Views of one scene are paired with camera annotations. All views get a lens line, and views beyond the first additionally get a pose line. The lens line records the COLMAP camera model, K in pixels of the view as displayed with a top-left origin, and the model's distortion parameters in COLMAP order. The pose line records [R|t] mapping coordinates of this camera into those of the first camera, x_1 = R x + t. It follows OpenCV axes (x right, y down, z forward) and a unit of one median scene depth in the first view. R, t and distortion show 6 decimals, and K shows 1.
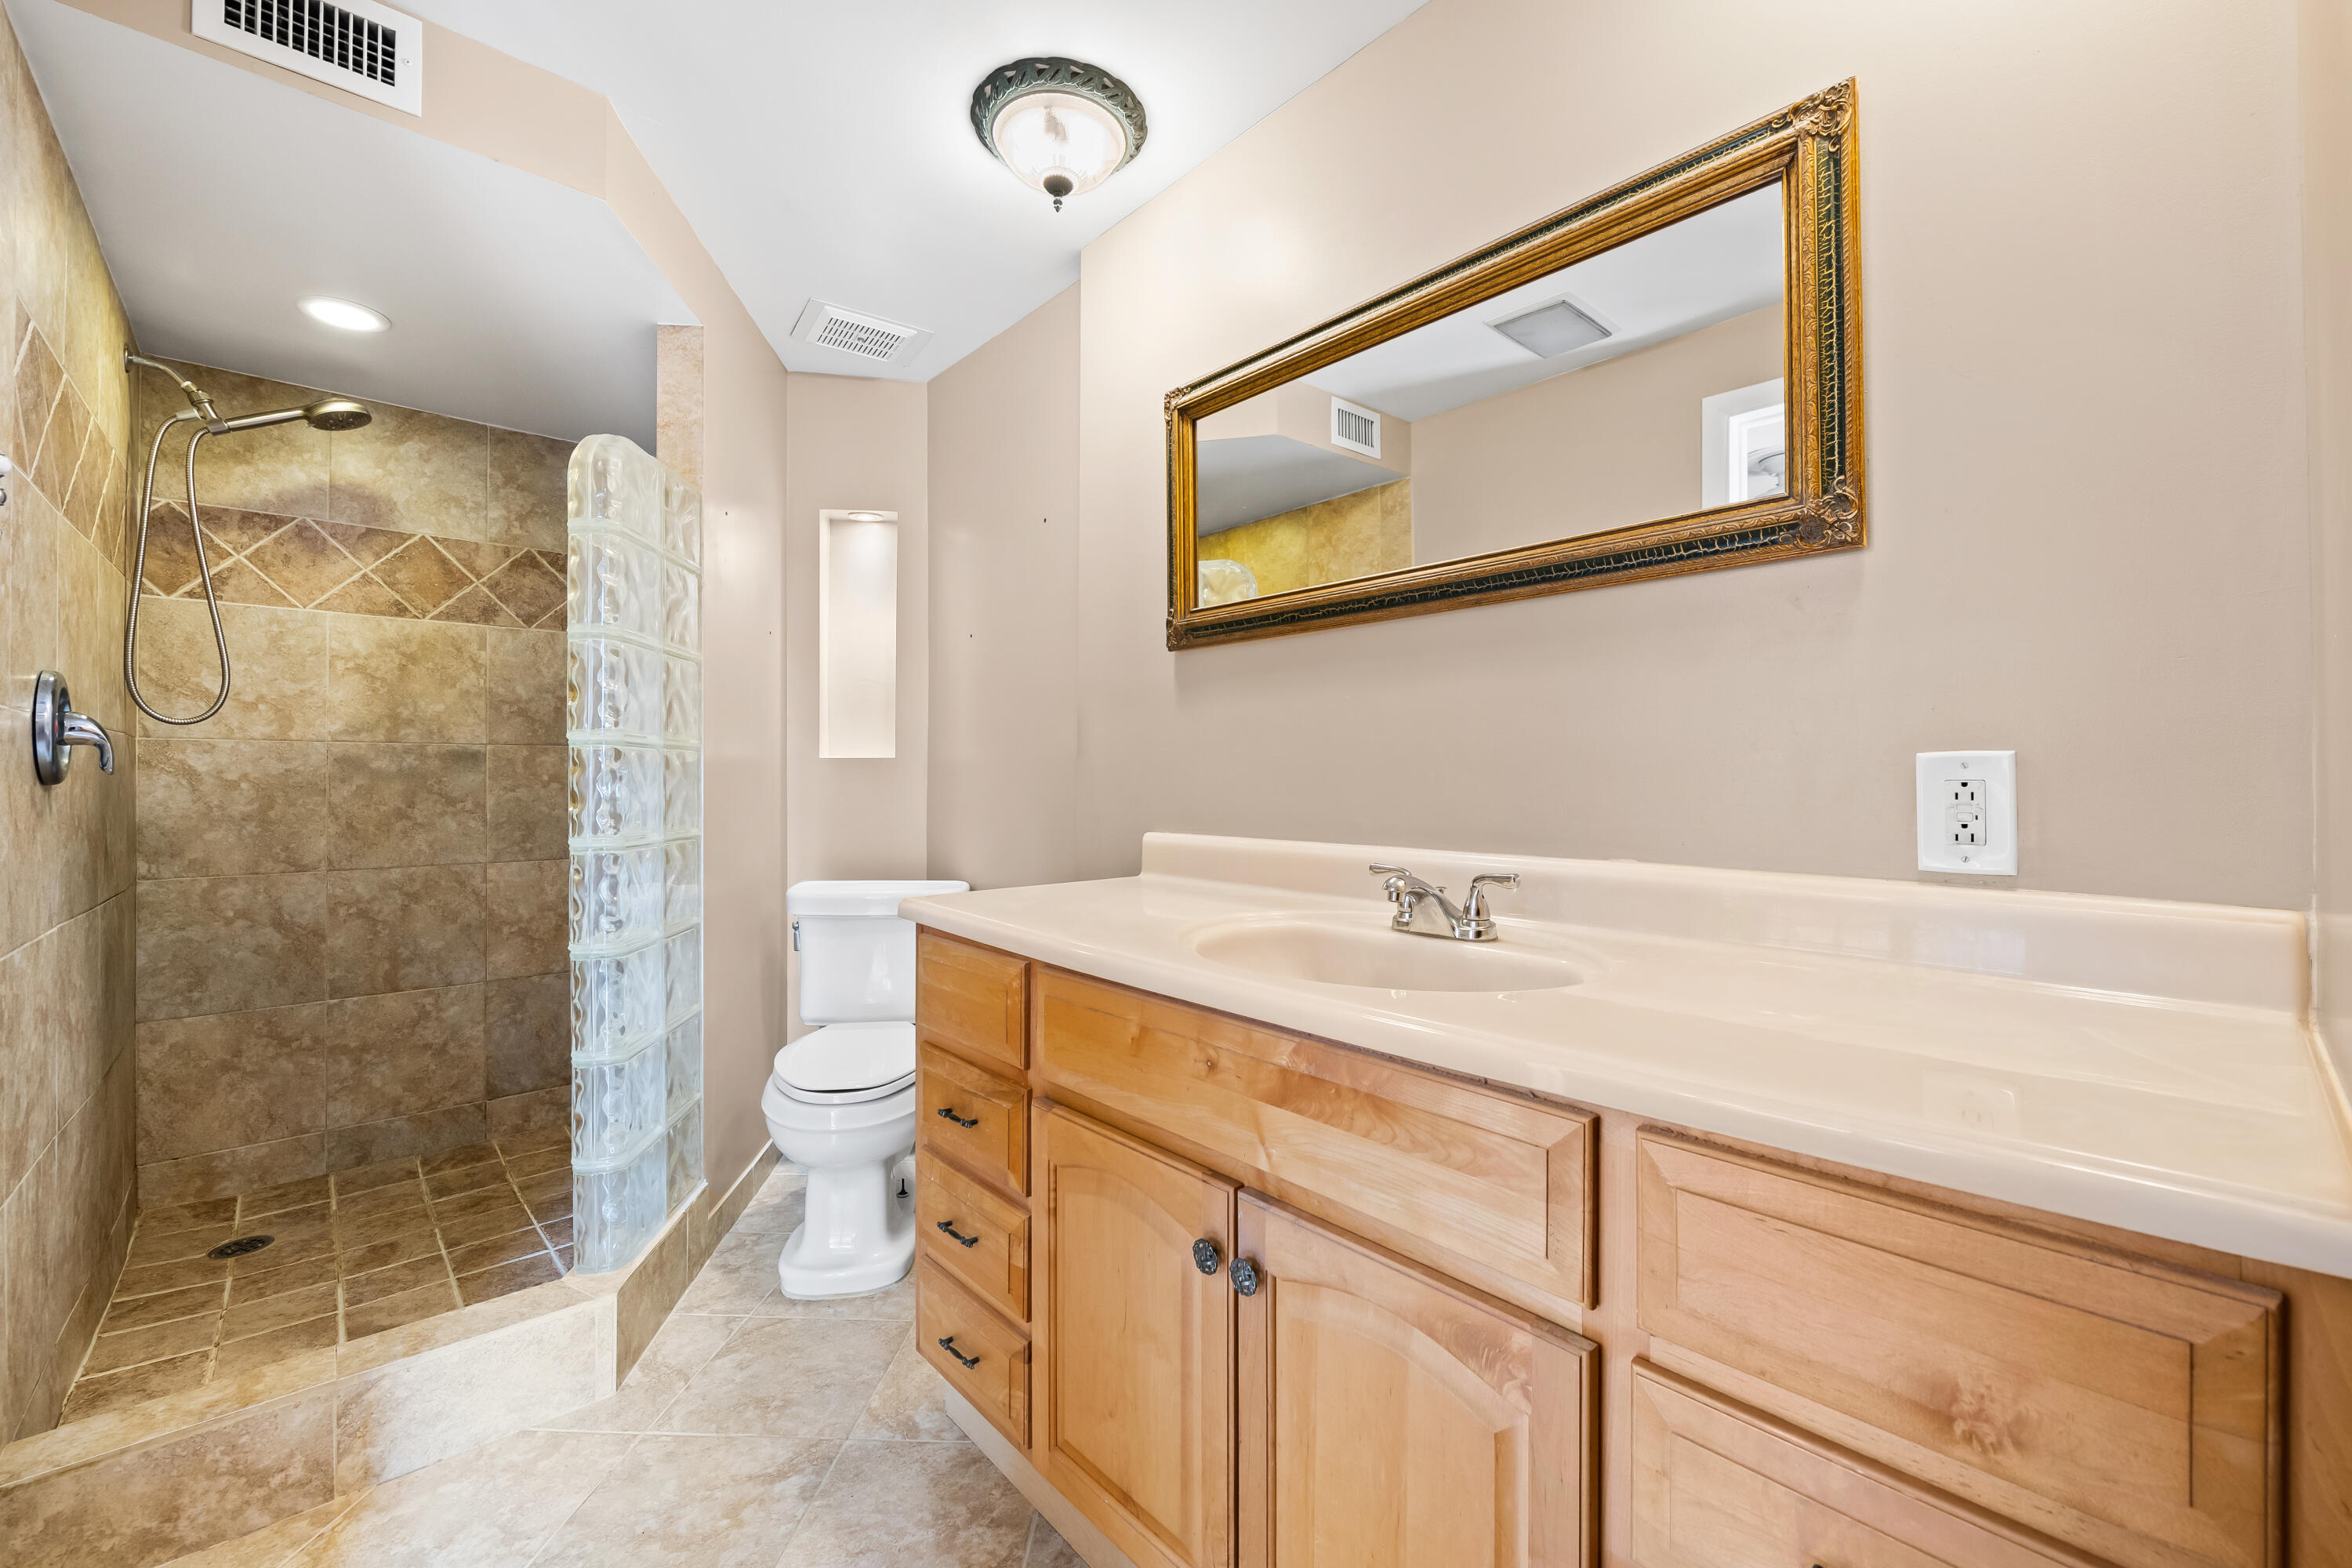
lens RADIAL K [[942.8, 0, 1170.1], [0, 942.8, 776.3], [0, 0, 1]] dist [-0.009422, -0.000016]
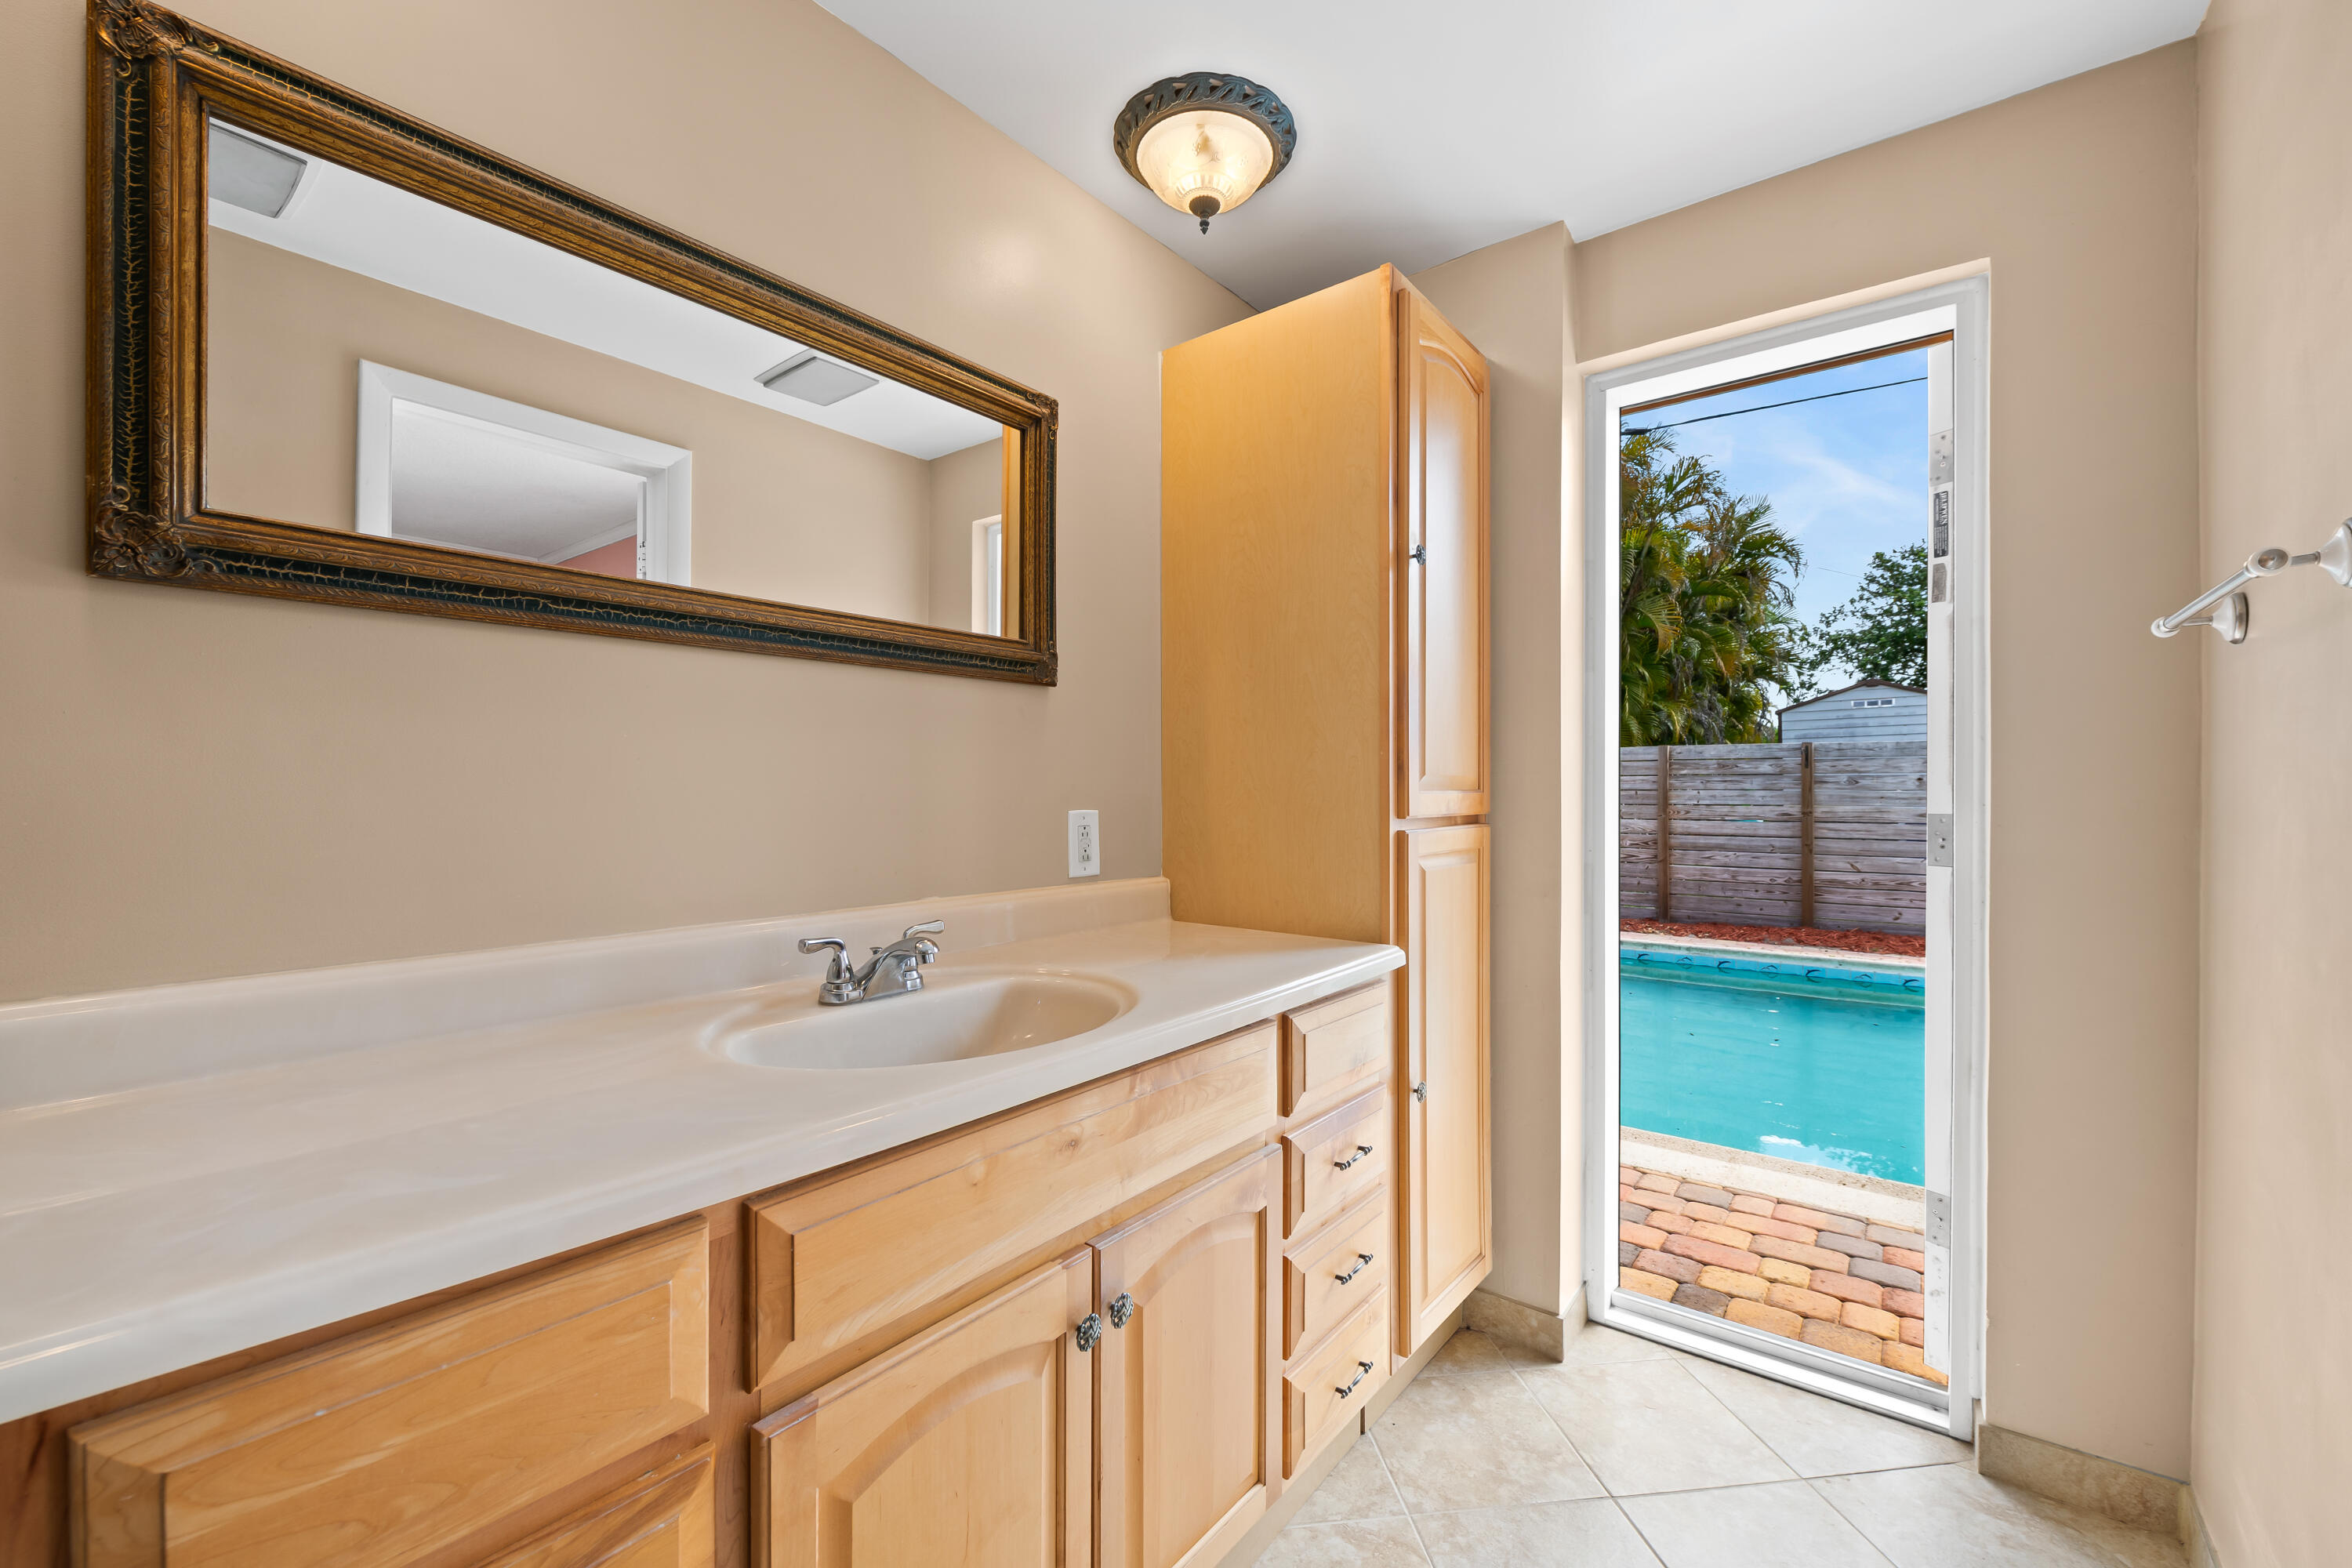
lens RADIAL K [[962.7, 0, 1187.8], [0, 962.7, 788.5], [0, 0, 1]] dist [0.000629, -0.000070]
pose [[-0.183404, 0.001077, 0.983037, -1.015334], [-0.001011, 0.999999, -0.001284, -0.064933], [-0.983037, -0.001229, -0.183402, 1.123164]]
